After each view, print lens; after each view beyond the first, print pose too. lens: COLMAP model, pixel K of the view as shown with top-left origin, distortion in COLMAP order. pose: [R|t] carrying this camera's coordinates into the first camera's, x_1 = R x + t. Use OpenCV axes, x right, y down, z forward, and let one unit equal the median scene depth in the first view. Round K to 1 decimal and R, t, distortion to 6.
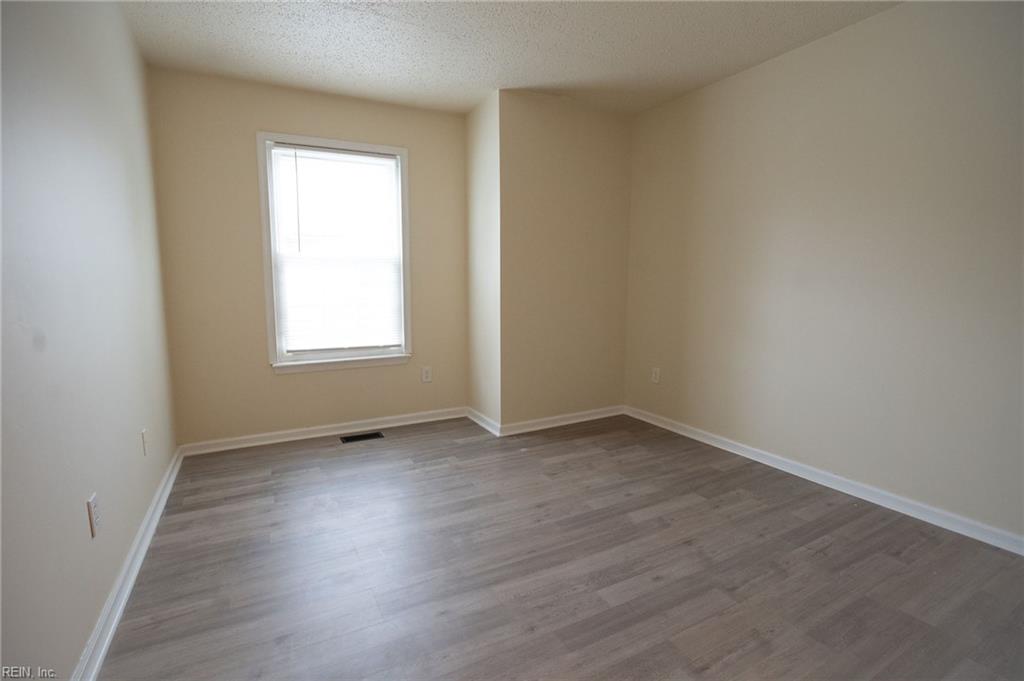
lens RADIAL K [[466.8, 0, 512.0], [0, 466.8, 340.5], [0, 0, 1]] dist [-0.029672, 0.000174]
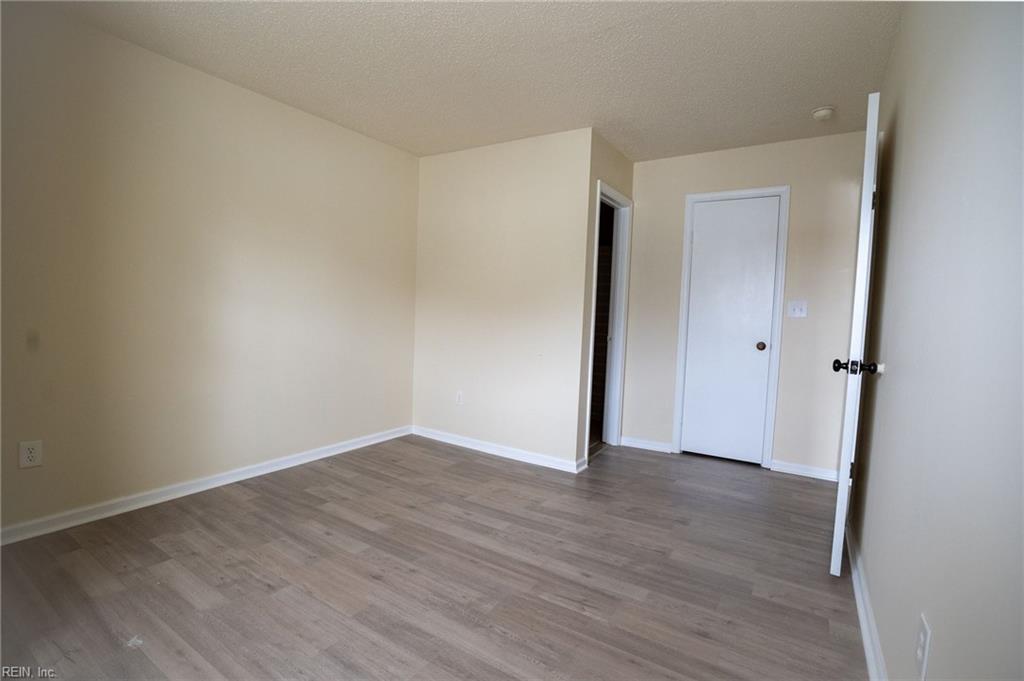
lens RADIAL K [[466.8, 0, 512.0], [0, 466.8, 340.5], [0, 0, 1]] dist [-0.029672, 0.000174]
pose [[-0.468795, -0.064680, 0.880936, -0.776813], [0.088872, 0.988801, 0.119894, -0.133590], [-0.878825, 0.134496, -0.457796, 1.177915]]
